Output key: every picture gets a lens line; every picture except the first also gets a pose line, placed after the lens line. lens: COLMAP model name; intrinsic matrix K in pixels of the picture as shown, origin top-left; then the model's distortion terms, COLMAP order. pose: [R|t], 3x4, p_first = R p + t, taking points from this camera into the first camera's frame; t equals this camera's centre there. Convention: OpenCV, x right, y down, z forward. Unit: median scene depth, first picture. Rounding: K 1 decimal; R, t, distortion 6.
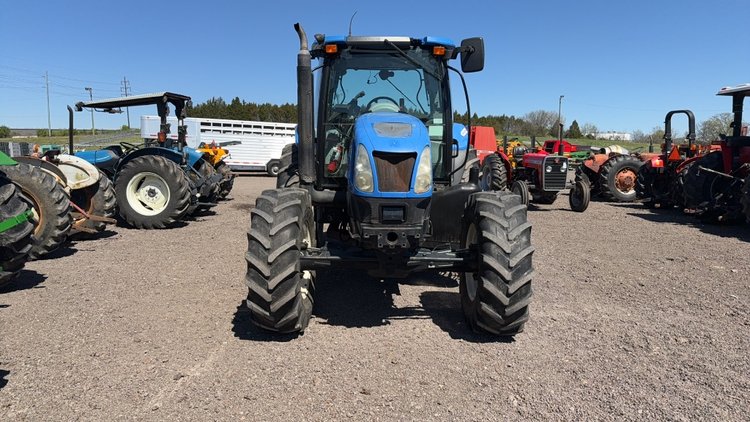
lens RADIAL K [[497.9, 0, 374.4], [0, 497.9, 222.7], [0, 0, 1]] dist [0.070277, -0.099399]
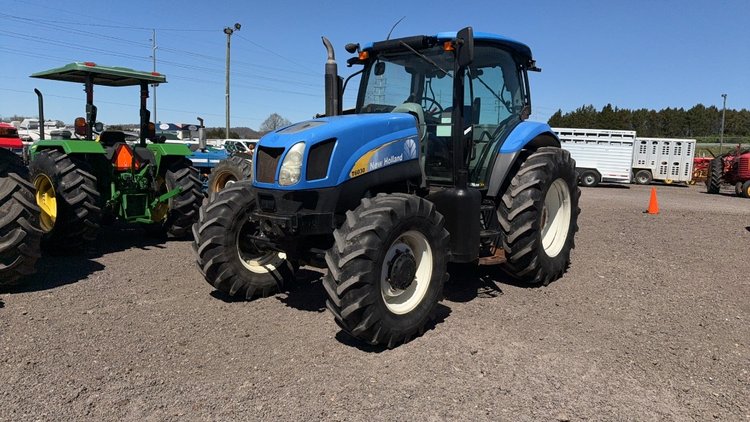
lens RADIAL K [[510.8, 0, 368.3], [0, 510.8, 212.5], [0, 0, 1]] dist [0.084665, -0.082400]
pose [[0.751821, 0.097946, -0.652052, 0.528976], [-0.125602, 0.992072, 0.004200, -0.016179], [0.647294, 0.078742, 0.758163, 0.159483]]
